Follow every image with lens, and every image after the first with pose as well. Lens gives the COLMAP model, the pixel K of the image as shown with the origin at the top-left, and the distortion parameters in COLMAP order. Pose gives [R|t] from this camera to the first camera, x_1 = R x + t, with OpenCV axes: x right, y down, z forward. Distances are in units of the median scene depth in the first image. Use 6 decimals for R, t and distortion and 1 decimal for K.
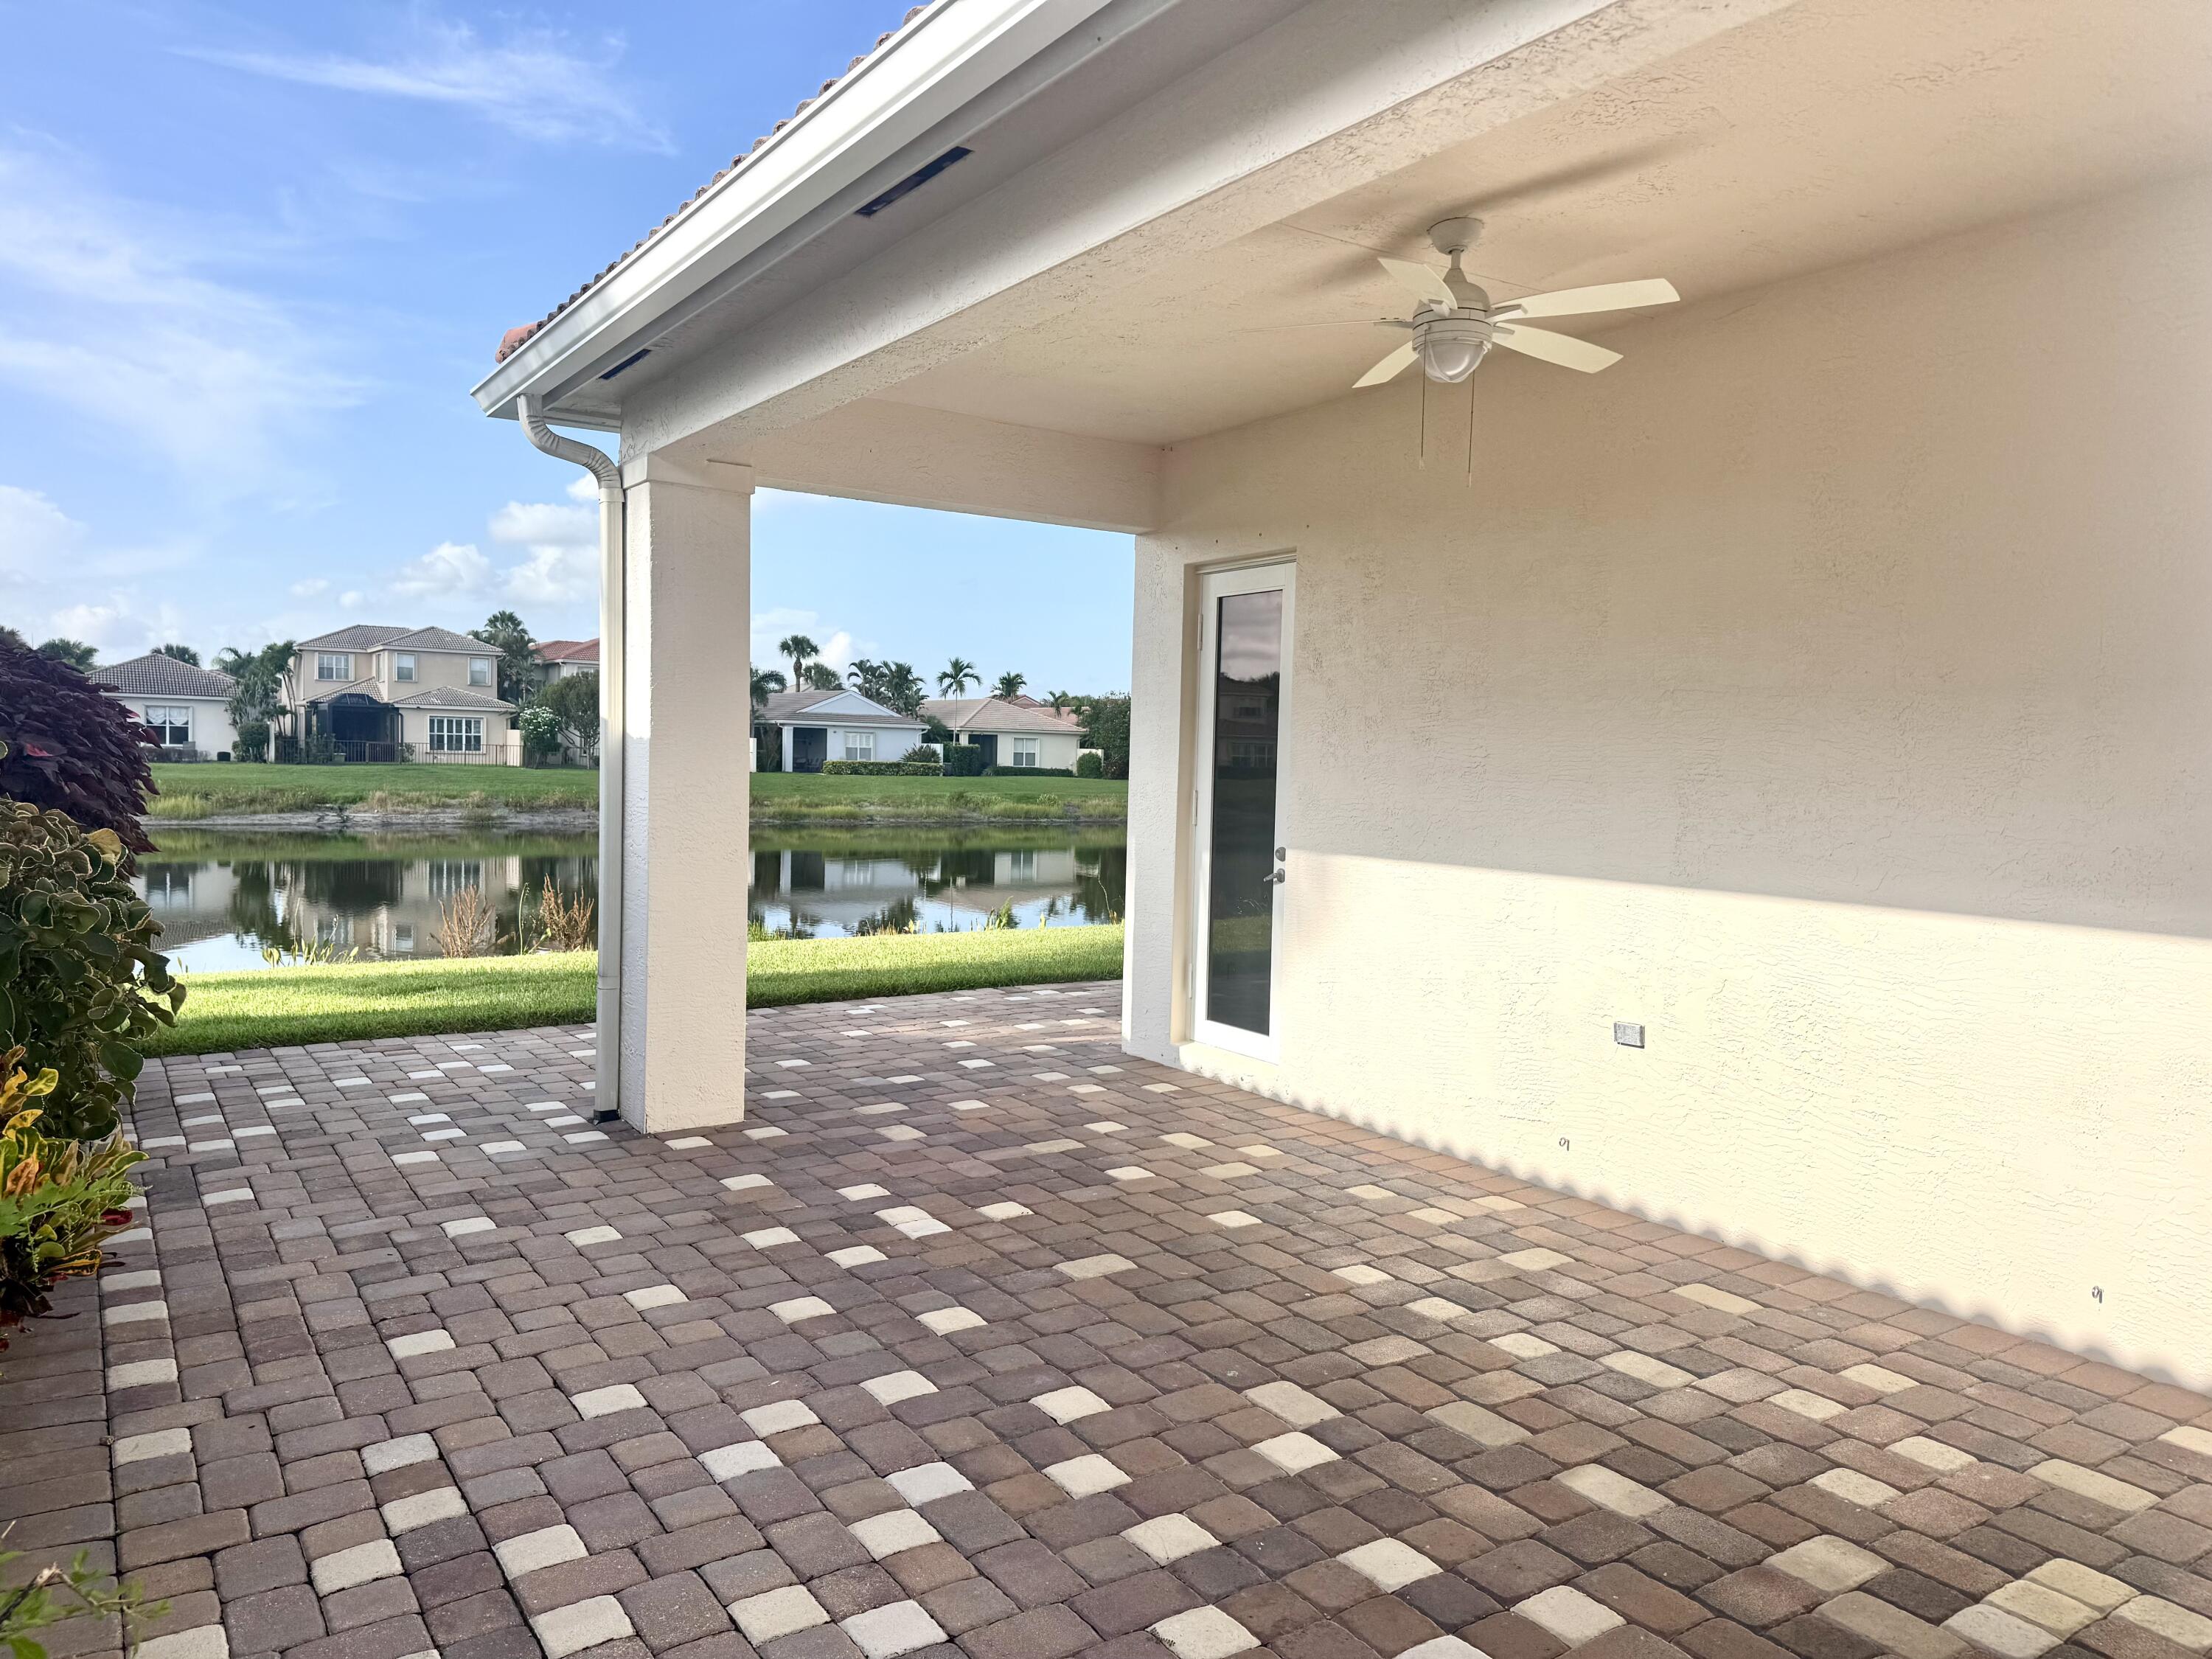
lens RADIAL K [[1542.3, 0, 1111.6], [0, 1542.3, 823.1], [0, 0, 1]] dist [0.001371, 0.014085]
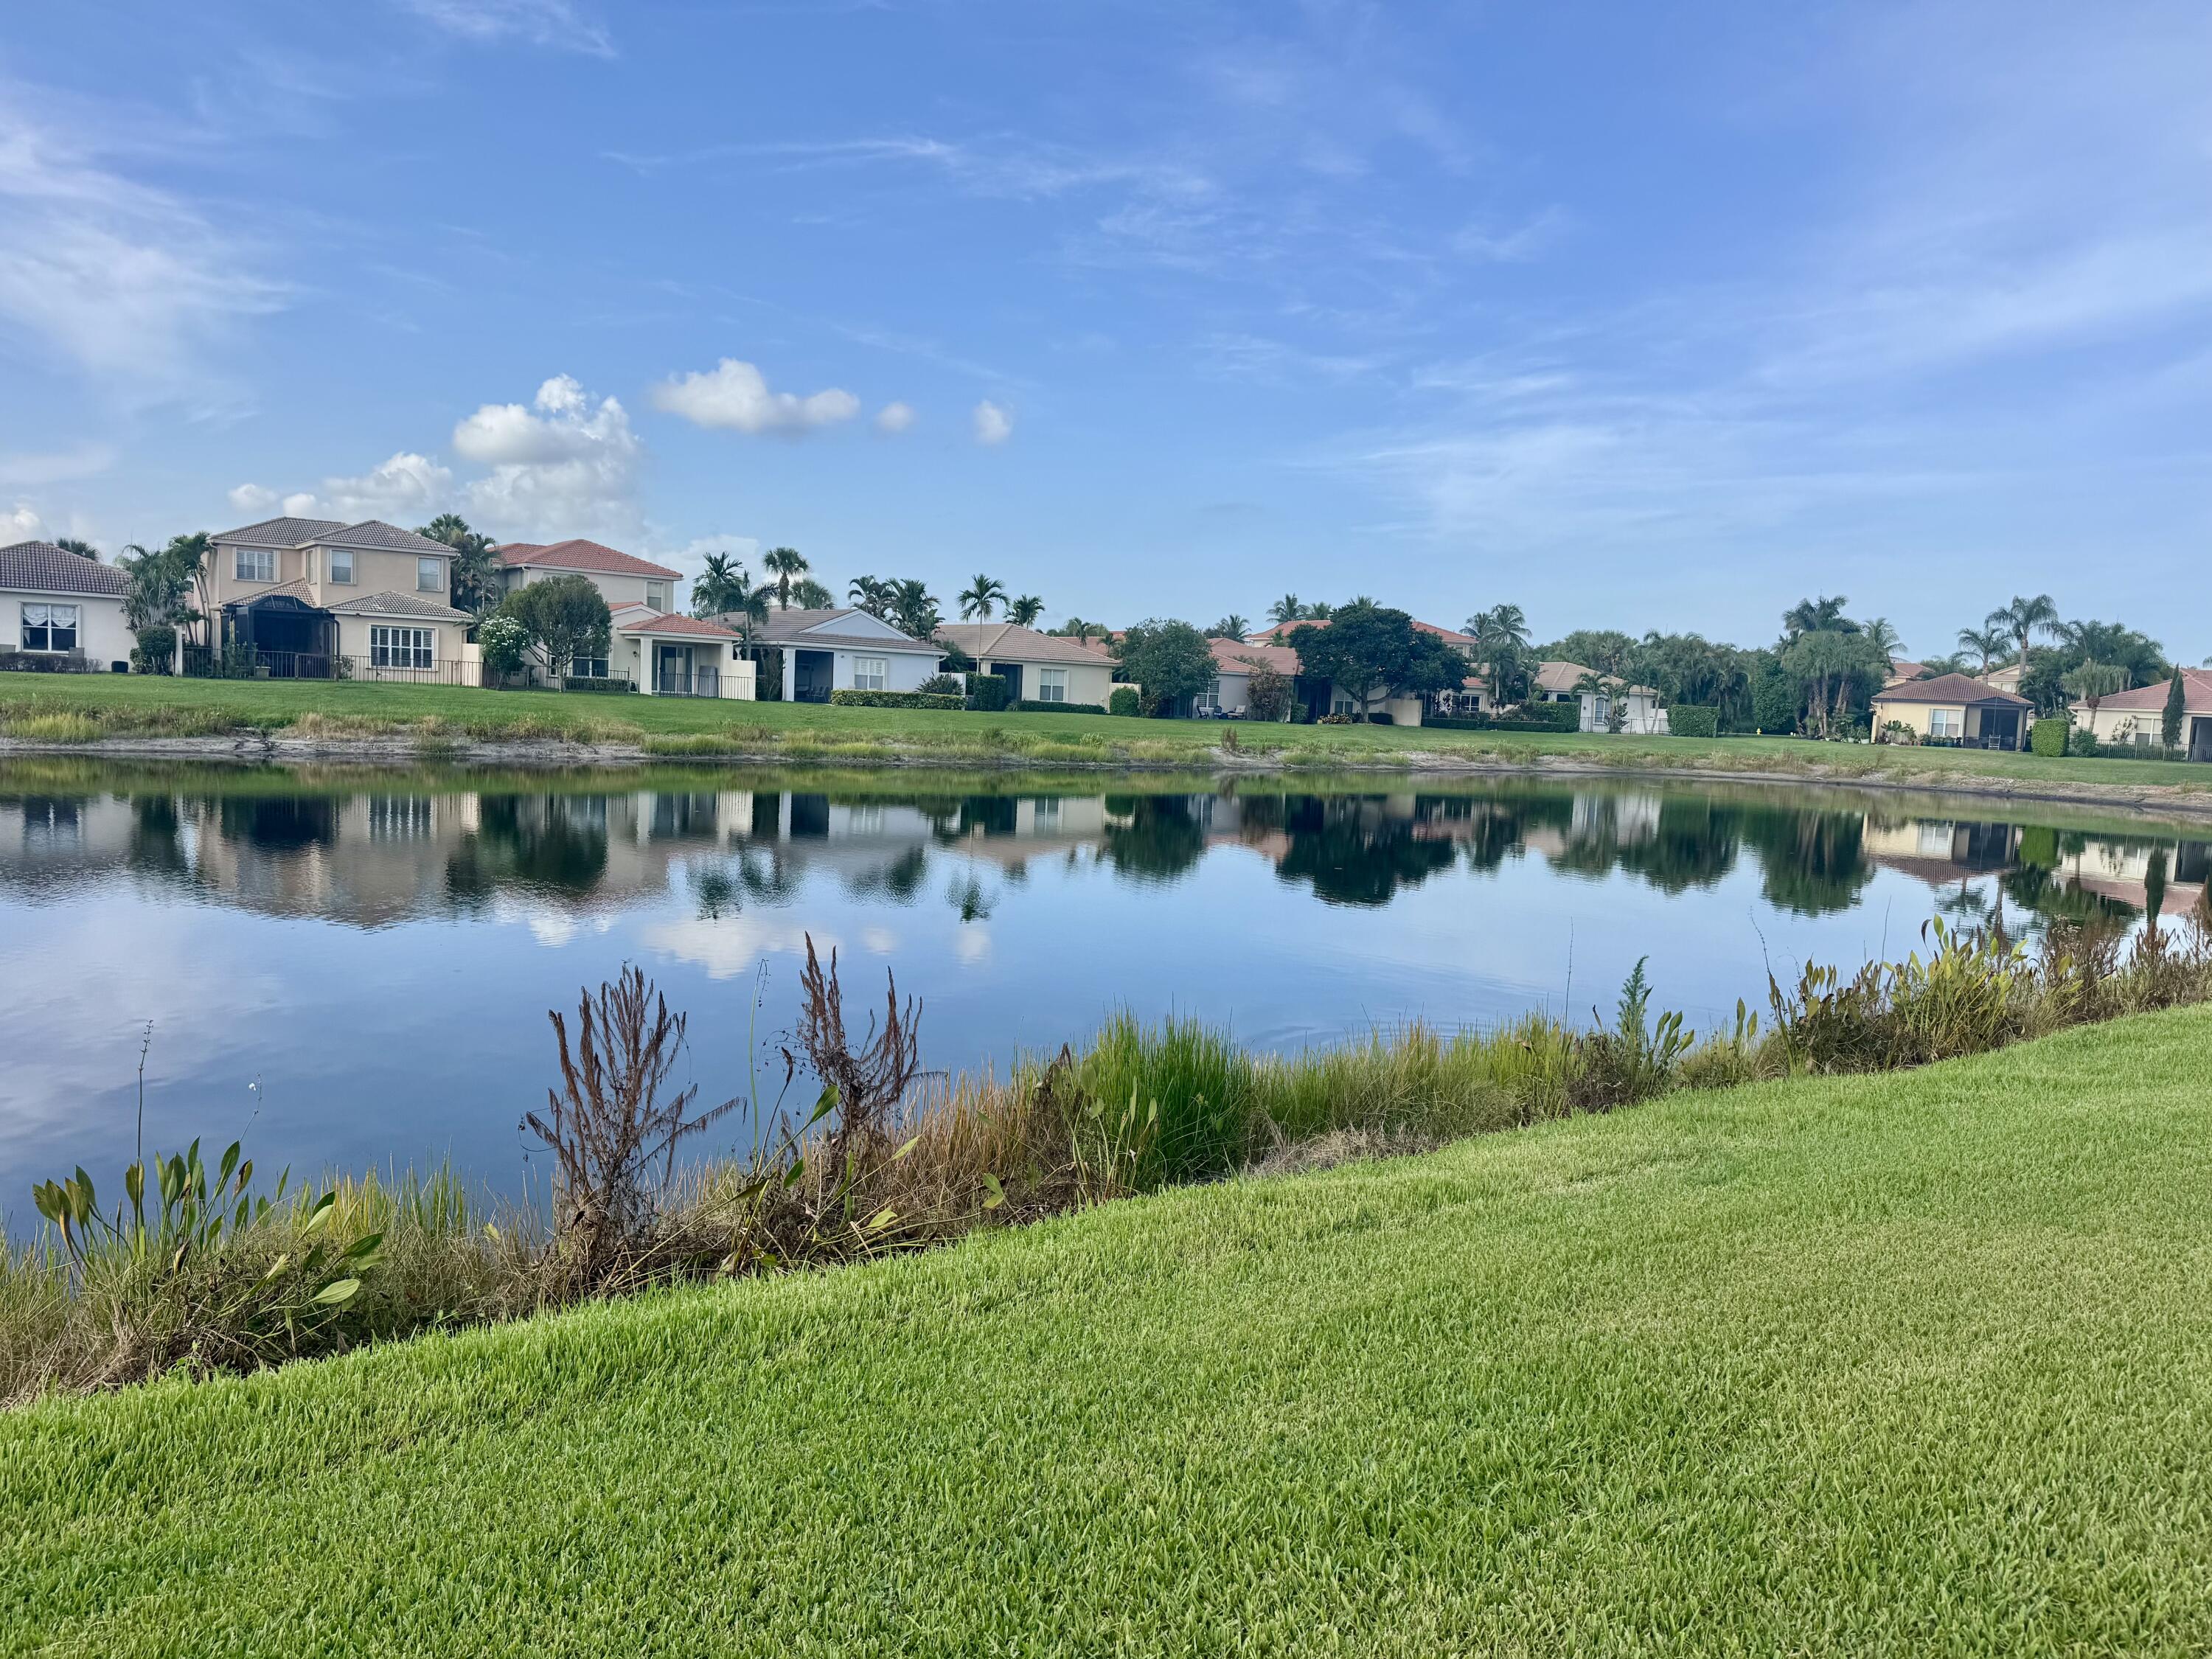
lens RADIAL K [[1542.3, 0, 1107.0], [0, 1542.3, 832.8], [0, 0, 1]] dist [0.001371, 0.014085]
pose [[0.999085, 0.019934, 0.037831, -0.063331], [-0.021665, 0.998711, 0.045904, -0.003048], [-0.036867, -0.046681, 0.998229, 0.124865]]
